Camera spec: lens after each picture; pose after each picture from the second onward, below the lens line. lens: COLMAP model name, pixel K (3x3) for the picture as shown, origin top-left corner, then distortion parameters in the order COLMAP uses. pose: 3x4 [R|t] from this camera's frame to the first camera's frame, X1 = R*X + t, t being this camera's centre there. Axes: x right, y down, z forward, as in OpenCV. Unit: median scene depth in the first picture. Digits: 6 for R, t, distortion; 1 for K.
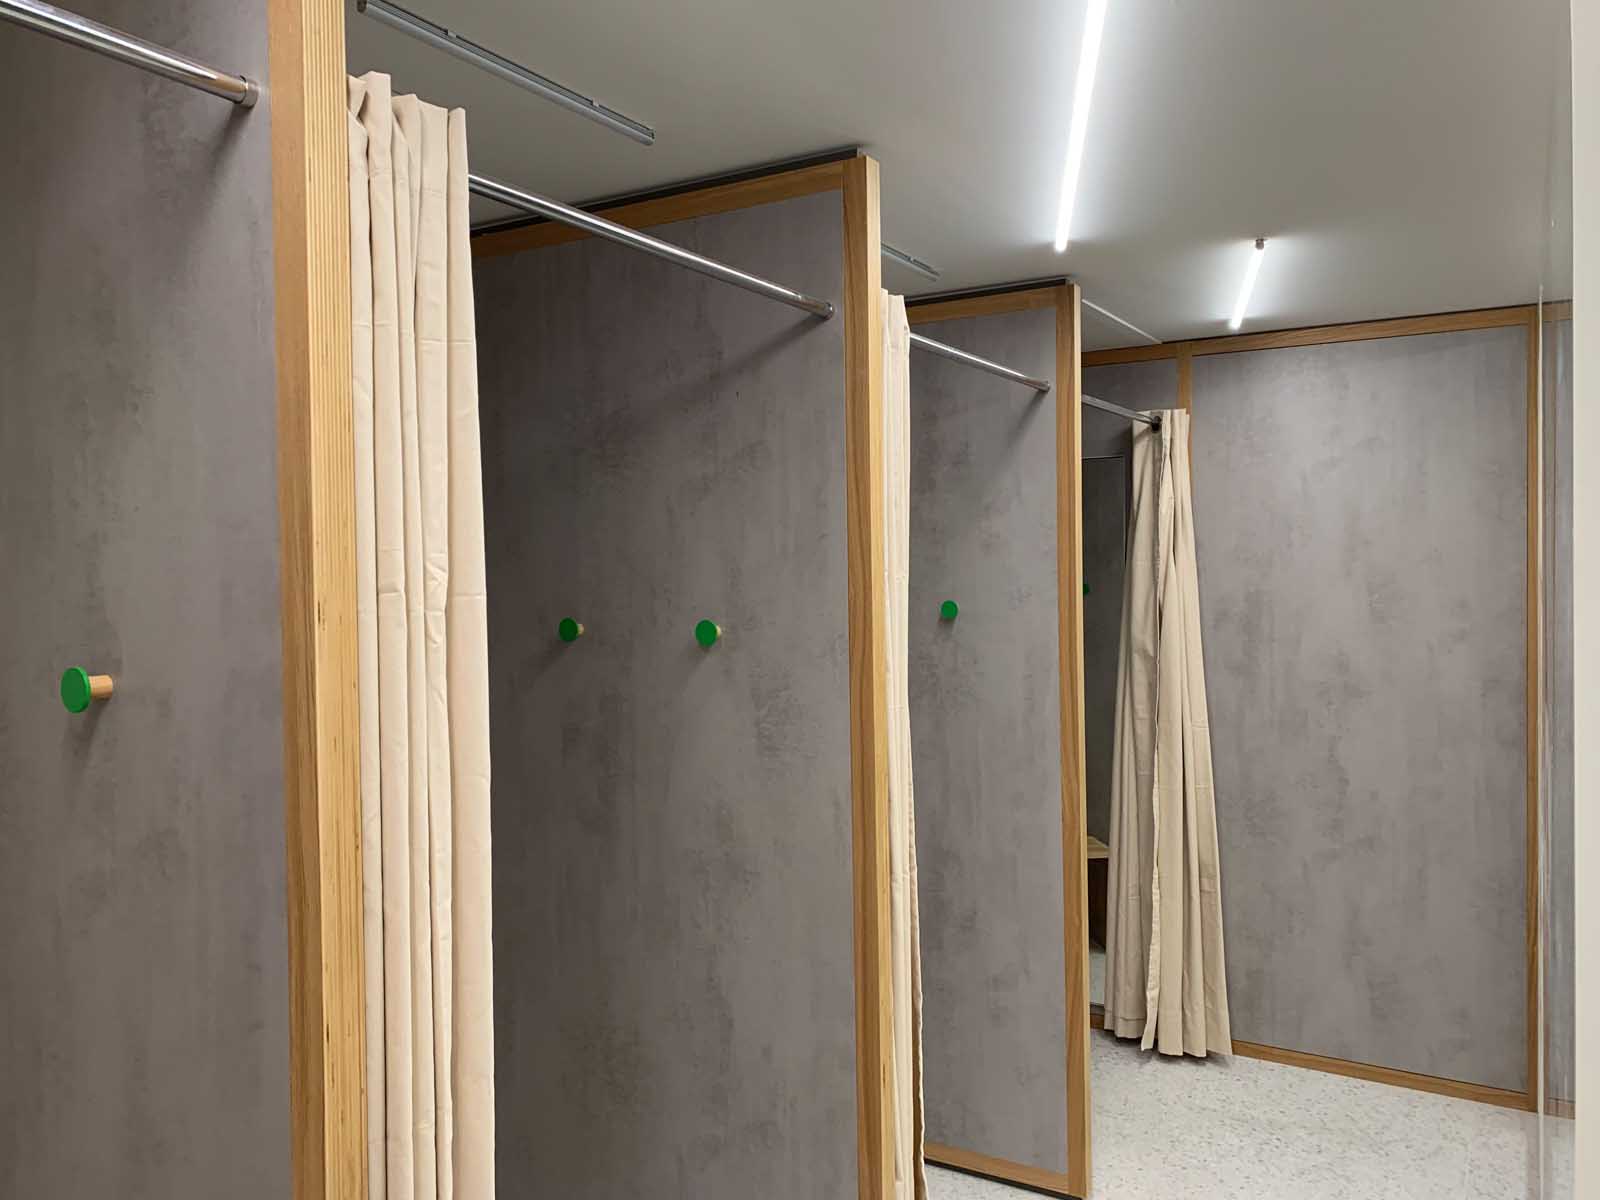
lens RADIAL K [[1210.9, 0, 805.8], [0, 1210.9, 610.5], [0, 0, 1]] dist [0.037057, -0.048689]
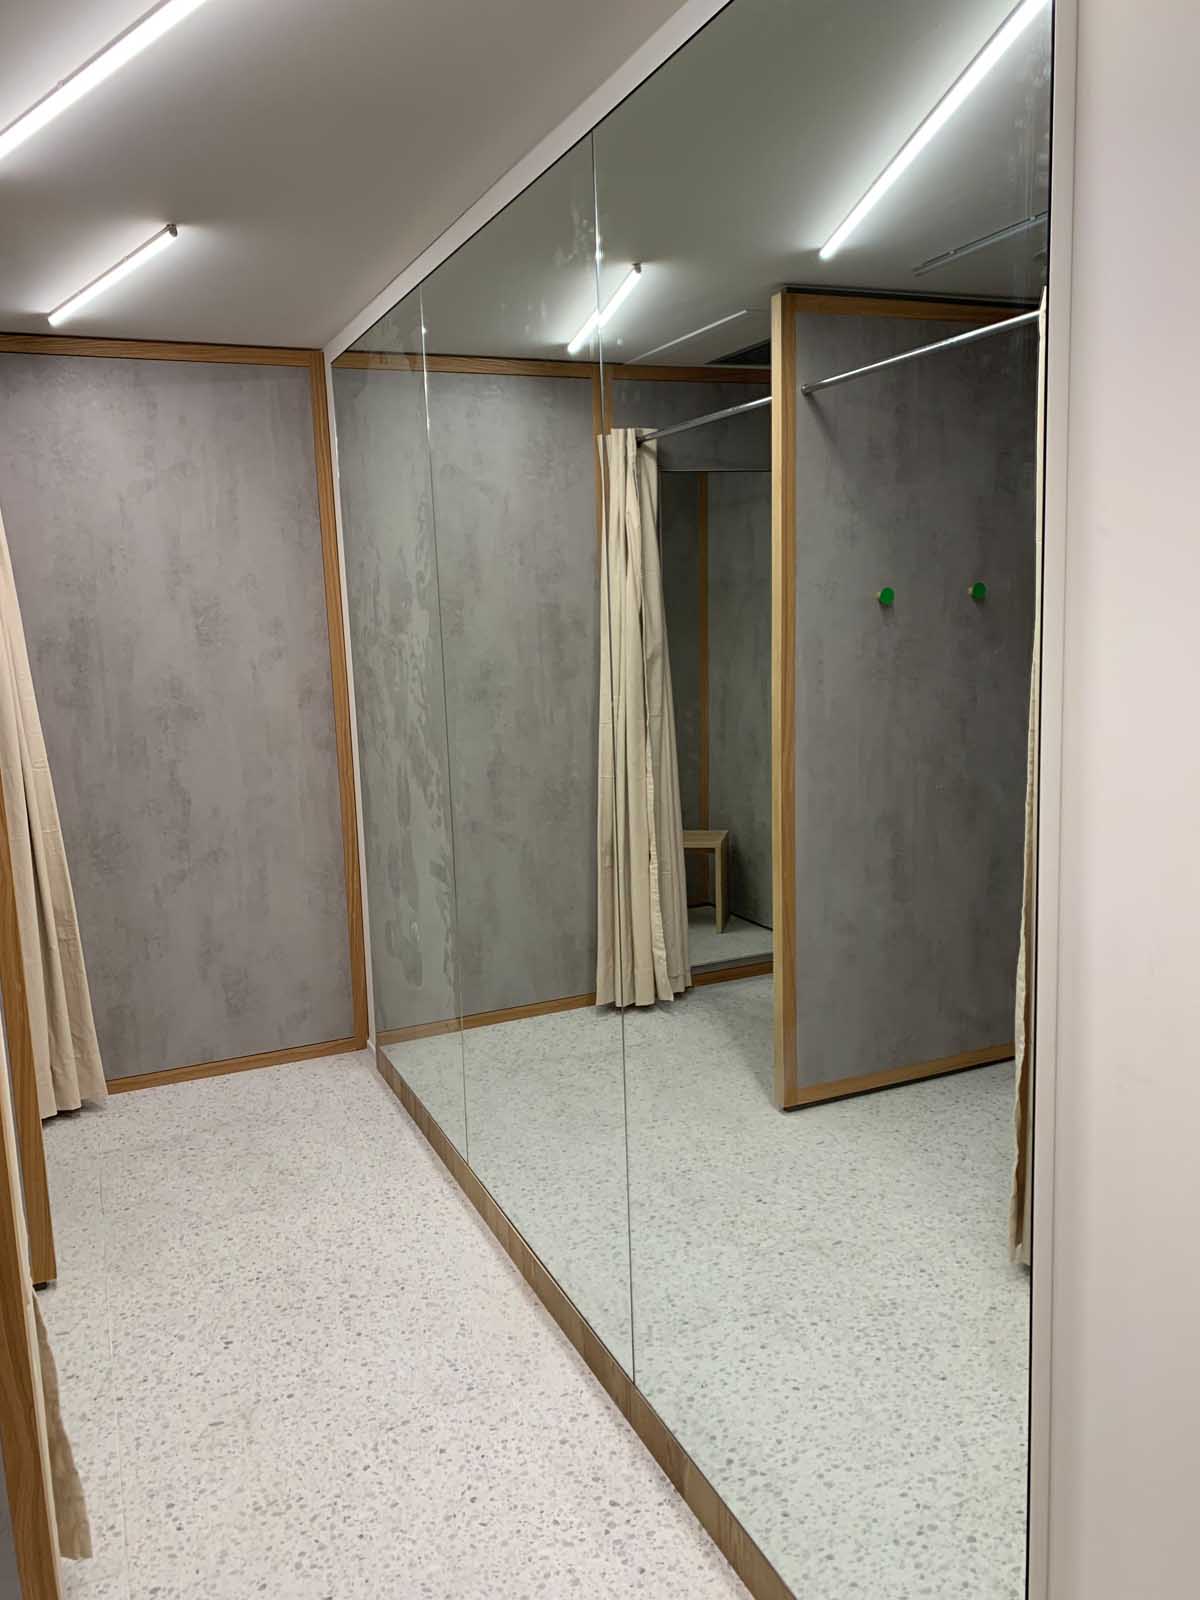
lens RADIAL K [[1210.9, 0, 604.3], [0, 1210.9, 795.8], [0, 0, 1]] dist [0.037057, -0.048689]
pose [[0.569698, -0.137966, 0.810191, -0.190318], [0.056567, 0.990053, 0.128819, 0.022238], [-0.819905, -0.027558, 0.571836, 0.120277]]
